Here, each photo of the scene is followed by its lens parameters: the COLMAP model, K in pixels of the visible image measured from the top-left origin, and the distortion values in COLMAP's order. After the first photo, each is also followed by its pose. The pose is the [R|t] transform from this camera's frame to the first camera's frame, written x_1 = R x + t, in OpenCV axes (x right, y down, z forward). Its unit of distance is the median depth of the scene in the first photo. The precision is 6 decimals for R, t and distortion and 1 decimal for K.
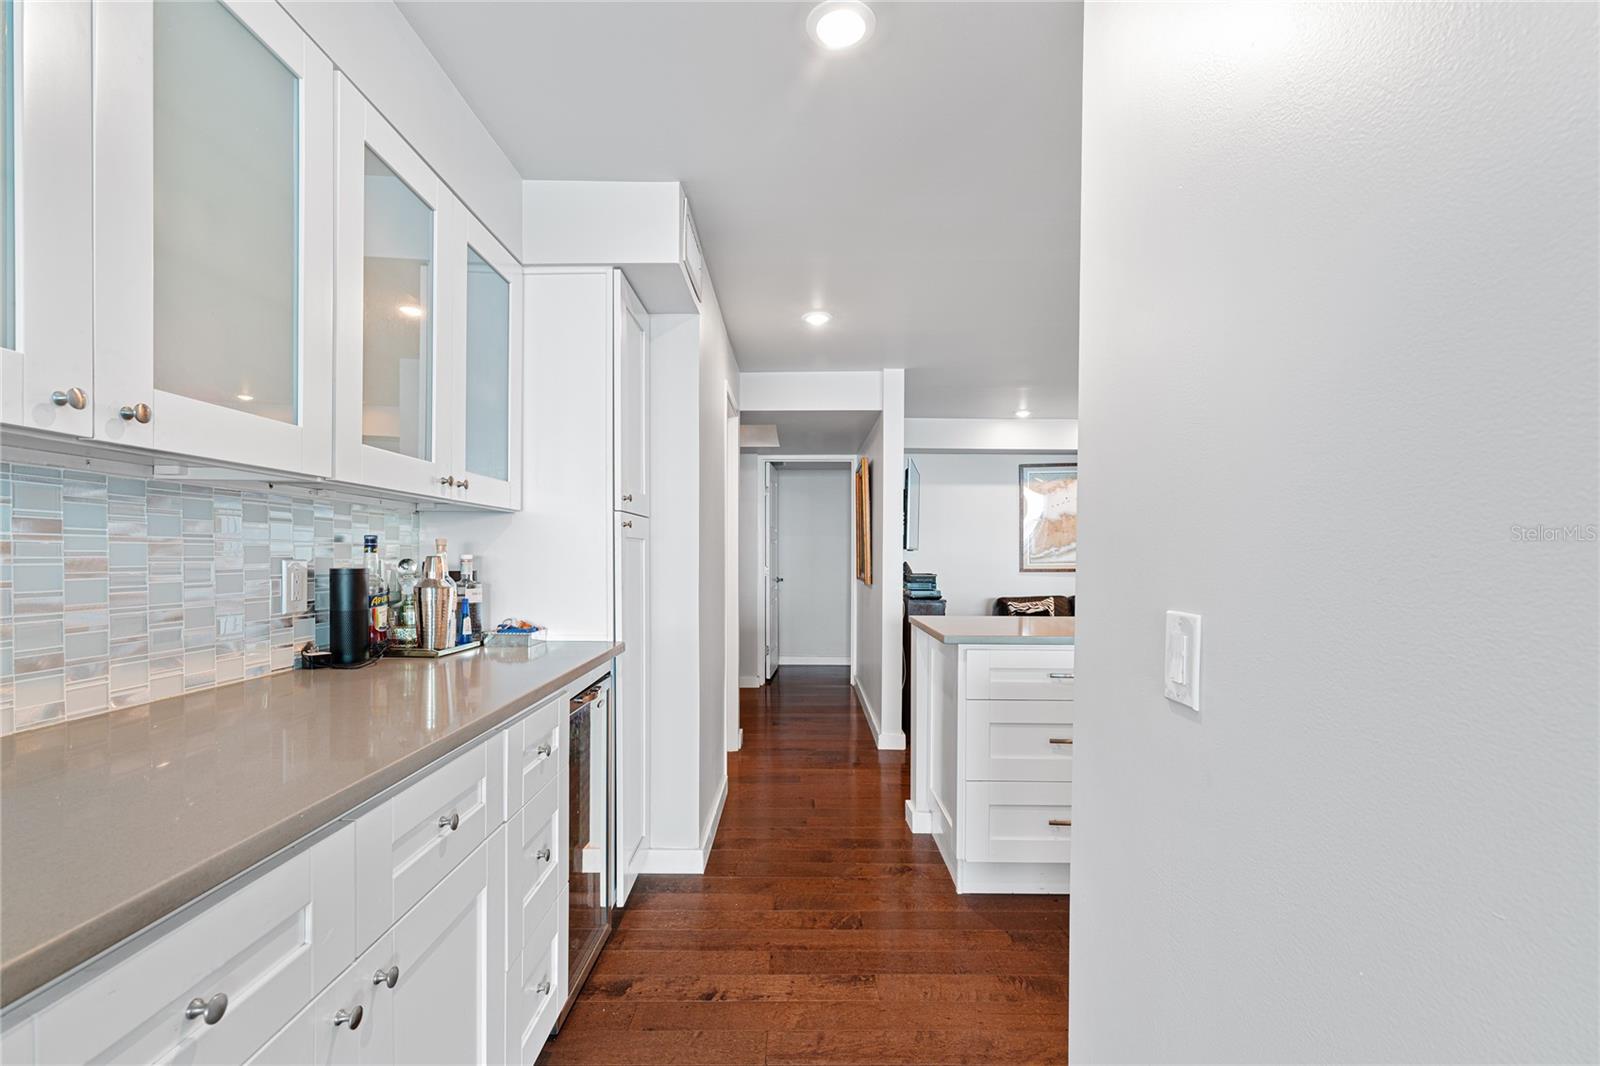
lens RADIAL K [[725.1, 0, 825.3], [0, 725.1, 565.5], [0, 0, 1]] dist [0.004270, -0.000427]
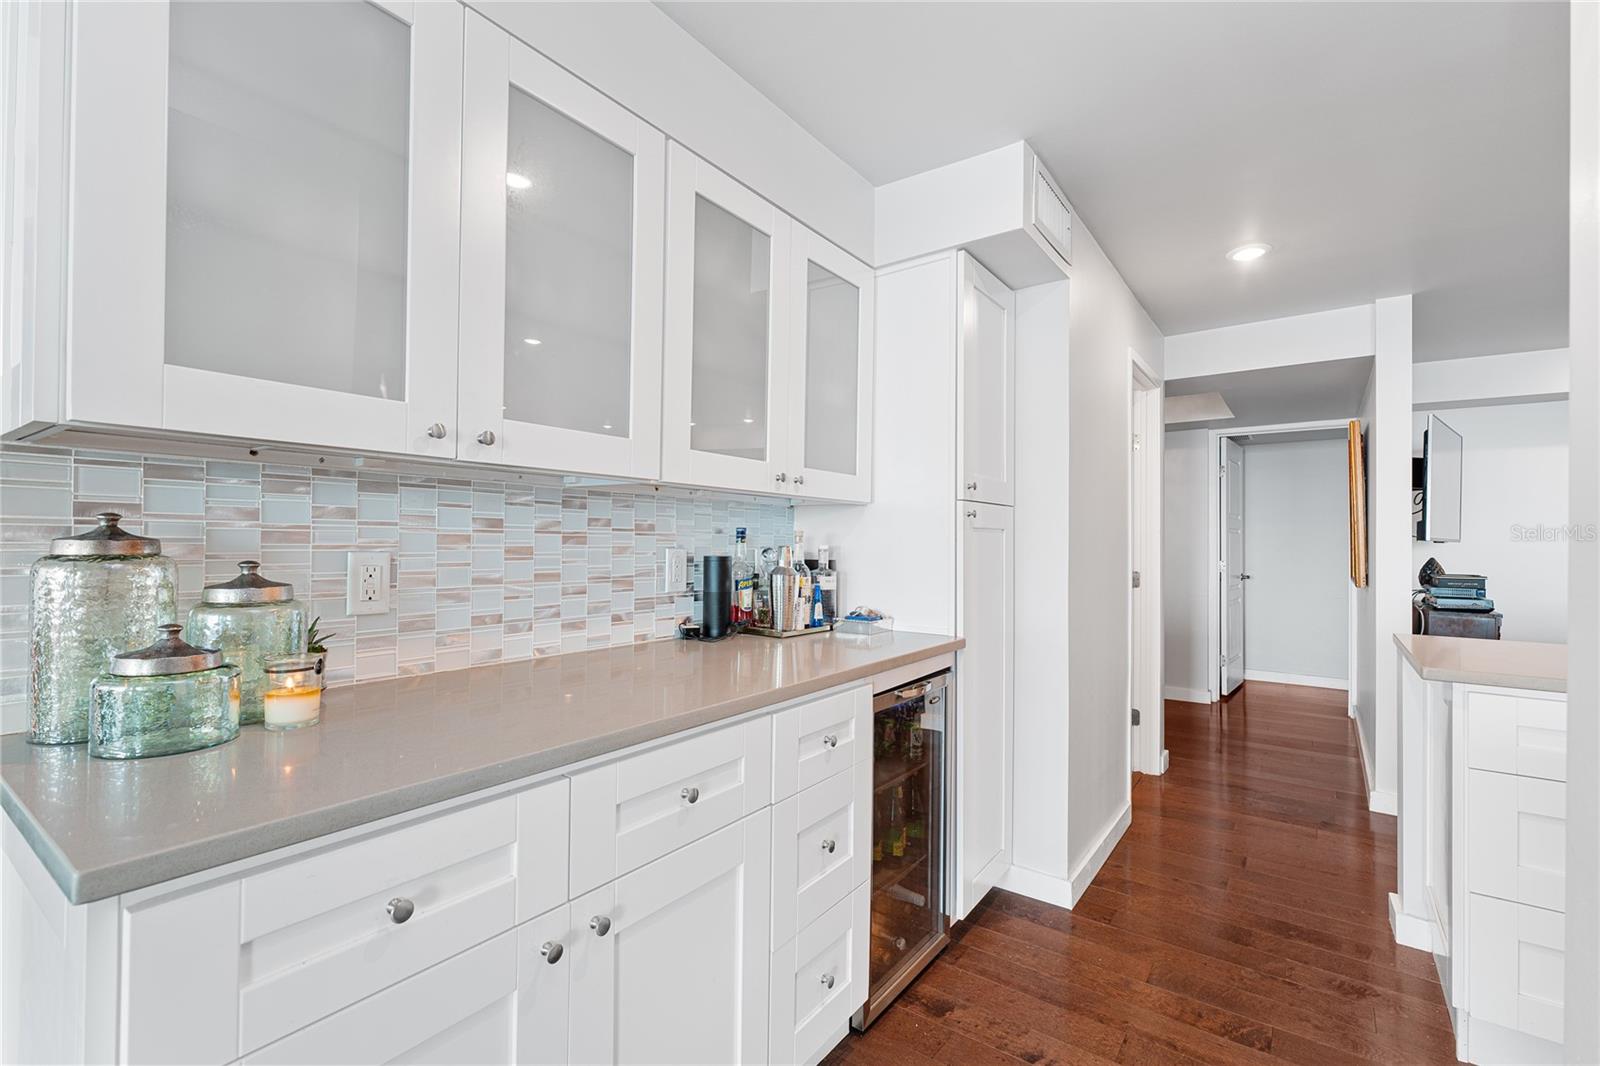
lens RADIAL K [[725.1, 0, 815.6], [0, 725.1, 533.8], [0, 0, 1]] dist [0.004270, -0.000427]
pose [[0.799686, -0.002899, -0.600412, 0.136050], [-0.015406, 0.999560, -0.025345, -0.003571], [0.600221, 0.029518, 0.799289, 0.119737]]
